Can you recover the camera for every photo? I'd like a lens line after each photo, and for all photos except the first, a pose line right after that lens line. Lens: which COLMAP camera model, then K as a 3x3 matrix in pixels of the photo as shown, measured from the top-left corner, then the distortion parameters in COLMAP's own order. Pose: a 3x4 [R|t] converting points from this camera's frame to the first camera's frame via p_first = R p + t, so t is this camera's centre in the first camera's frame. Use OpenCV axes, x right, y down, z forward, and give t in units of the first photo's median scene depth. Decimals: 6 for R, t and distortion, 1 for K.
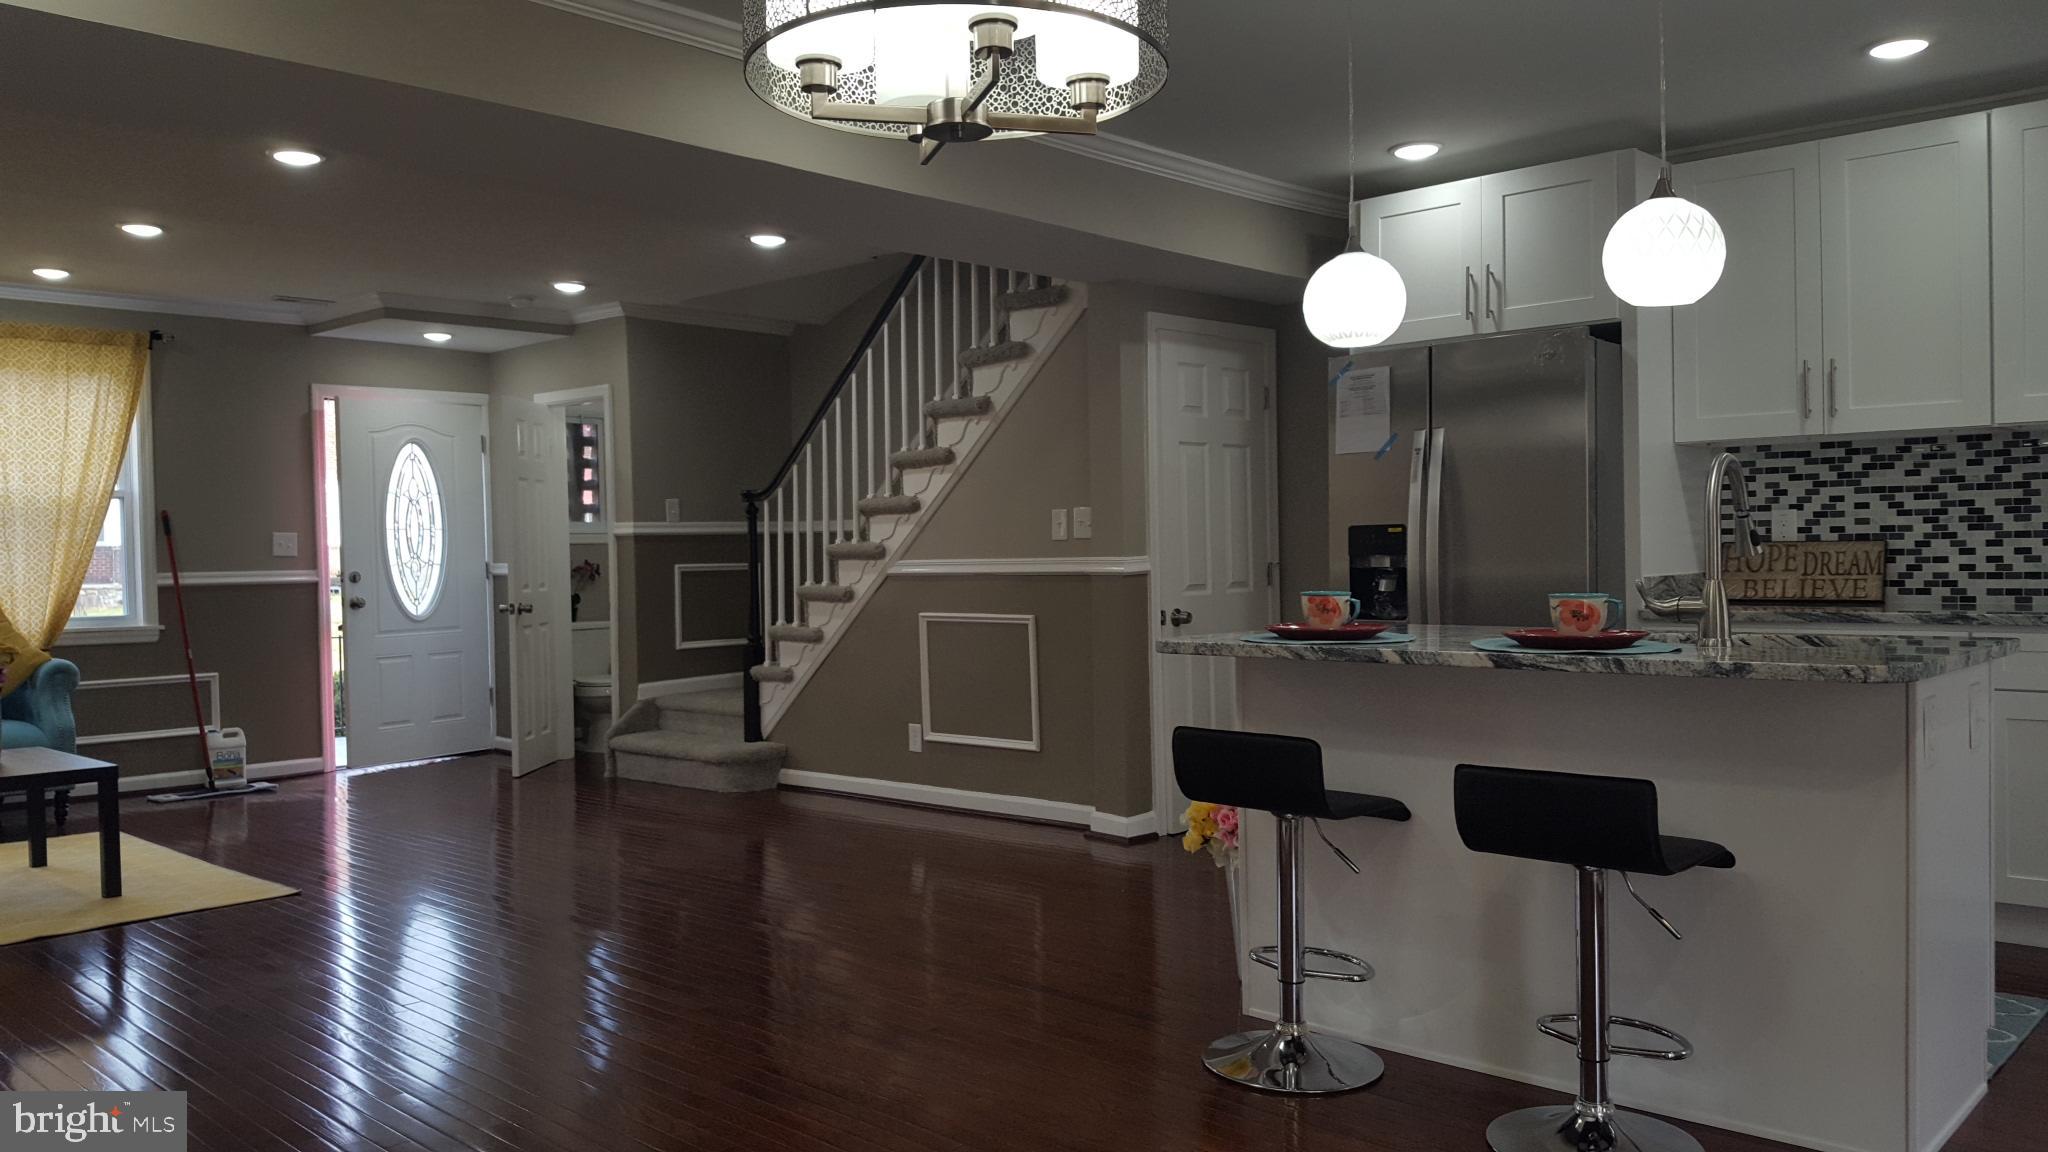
lens RADIAL K [[1510.2, 0, 1012.8], [0, 1510.2, 570.7], [0, 0, 1]] dist [0.071774, -0.135628]
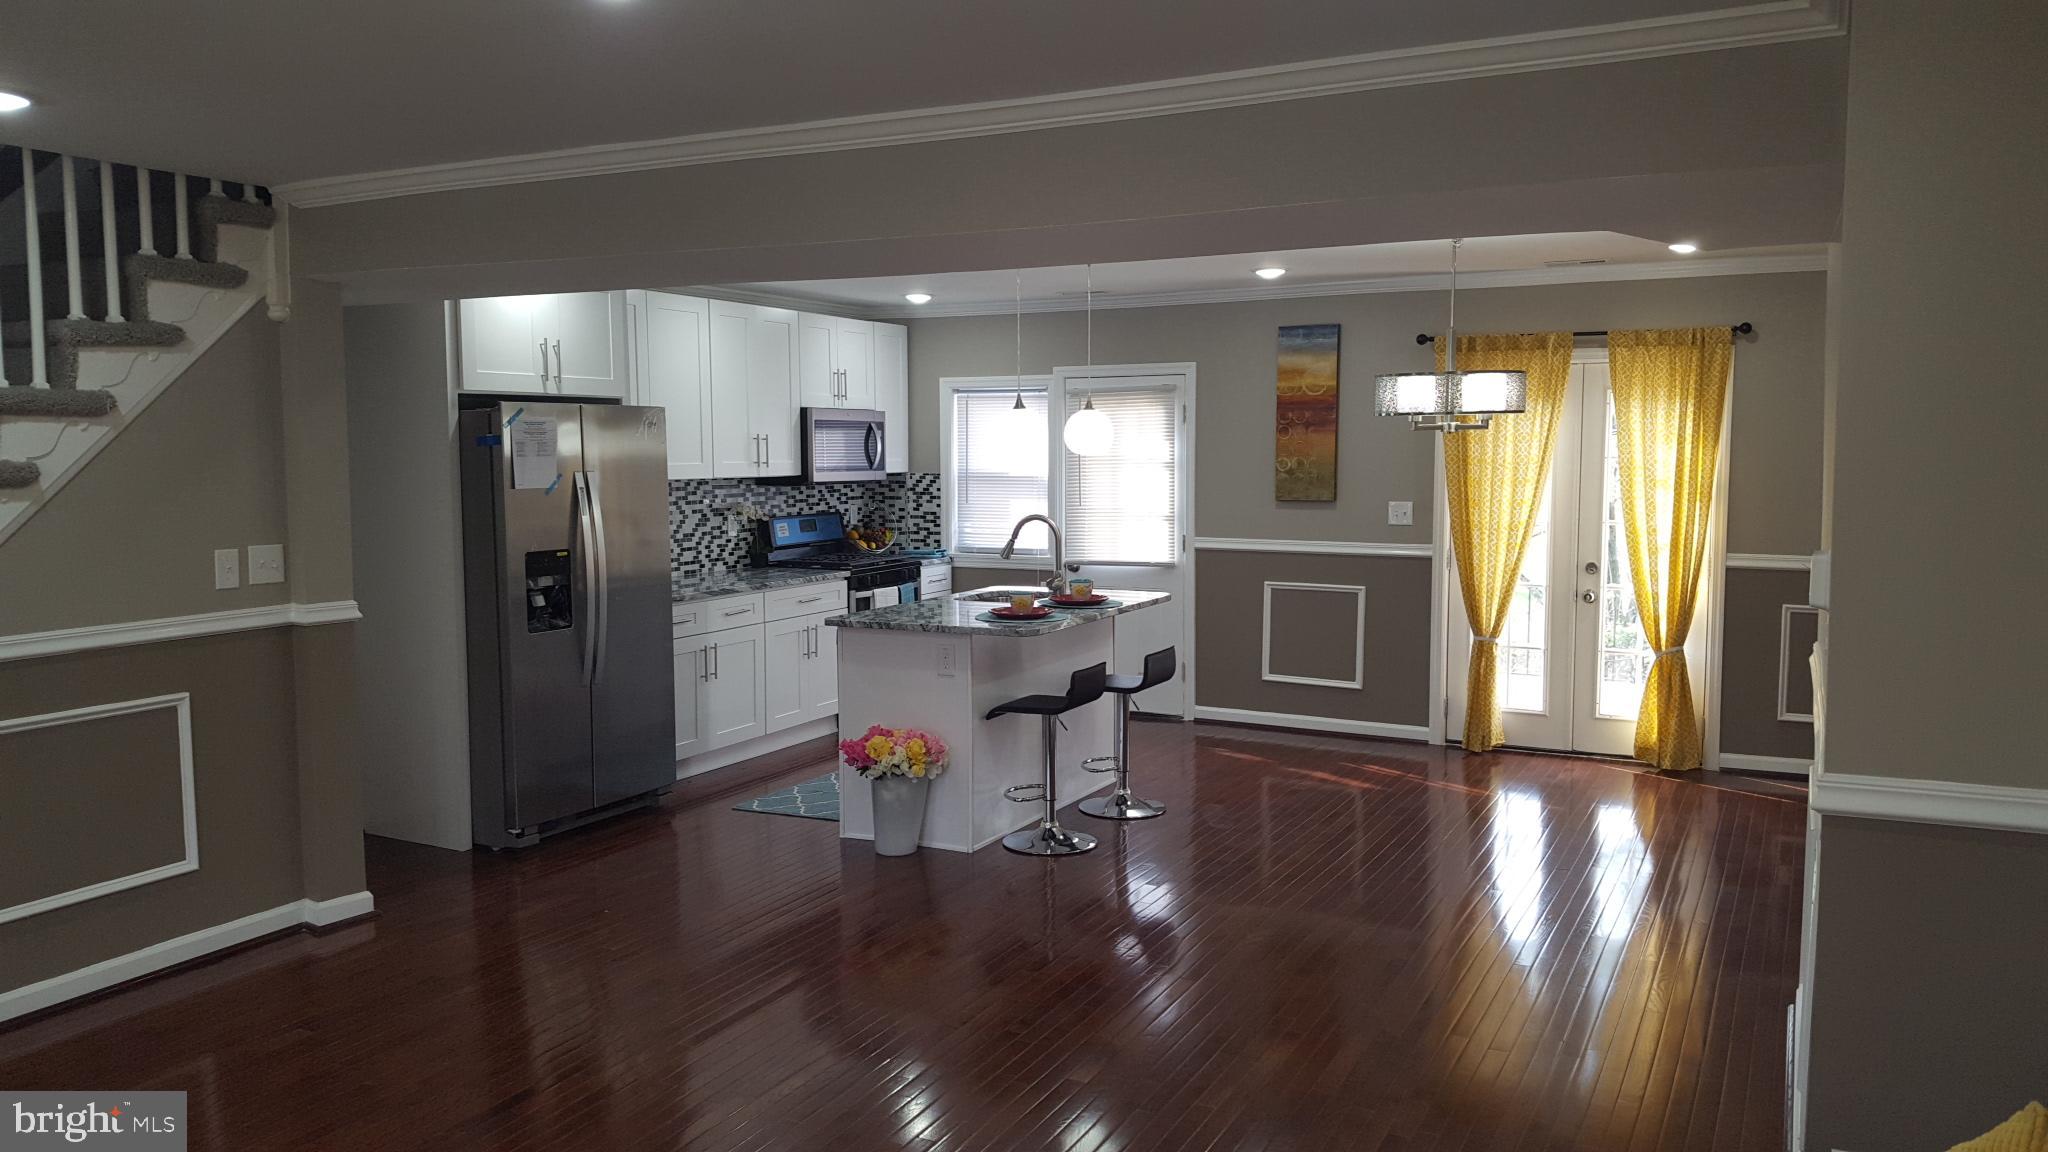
lens RADIAL K [[1510.2, 0, 1014.8], [0, 1510.2, 579.6], [0, 0, 1]] dist [0.071774, -0.135628]
pose [[-0.285955, -0.067017, 0.955897, -0.844035], [0.024535, 0.996712, 0.077219, -0.076569], [-0.957929, 0.045534, -0.283370, 0.838743]]
